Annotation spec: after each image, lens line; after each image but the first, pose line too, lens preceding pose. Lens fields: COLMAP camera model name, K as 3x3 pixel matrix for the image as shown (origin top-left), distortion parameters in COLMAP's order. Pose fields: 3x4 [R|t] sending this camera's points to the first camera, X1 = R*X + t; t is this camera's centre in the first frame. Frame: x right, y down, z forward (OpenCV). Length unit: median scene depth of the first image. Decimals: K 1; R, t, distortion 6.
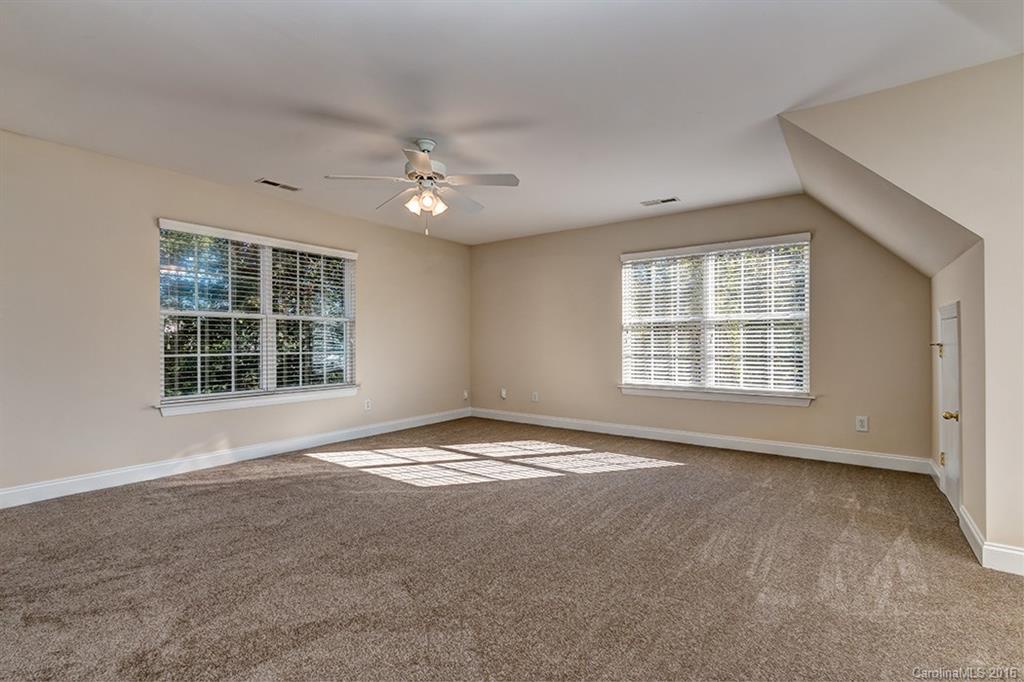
lens RADIAL K [[474.9, 0, 508.6], [0, 474.9, 345.0], [0, 0, 1]] dist [0.002574, -0.001508]
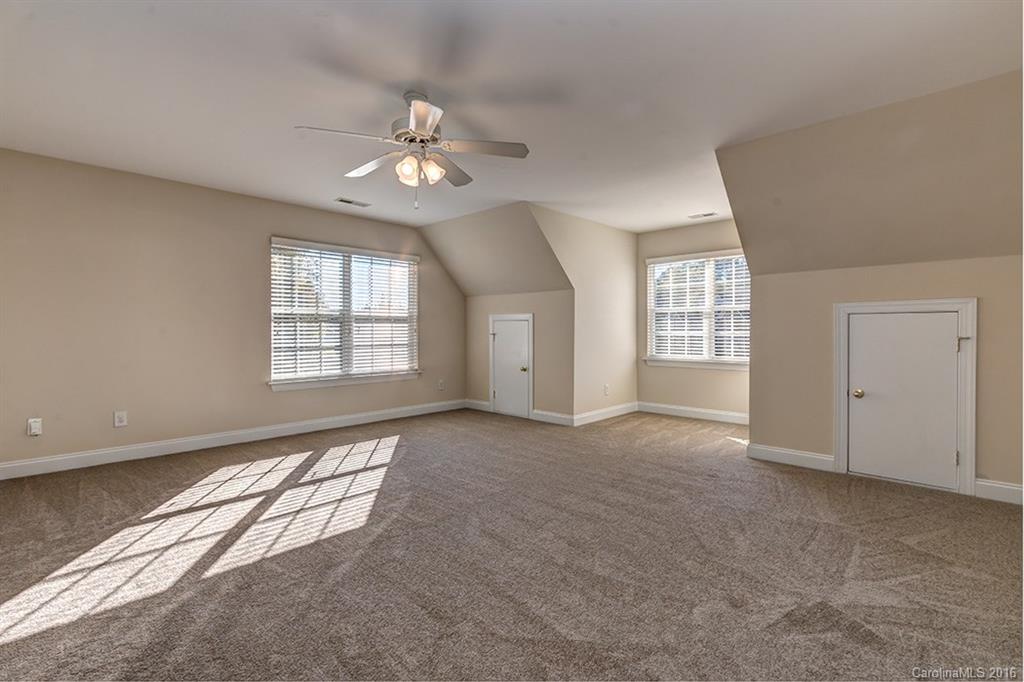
lens RADIAL K [[474.9, 0, 508.5], [0, 474.9, 332.9], [0, 0, 1]] dist [0.002574, -0.001508]
pose [[0.101450, 0.000508, 0.994841, -0.709079], [0.010237, 0.999946, -0.001555, -0.002375], [-0.994788, 0.010342, 0.101439, 0.540683]]
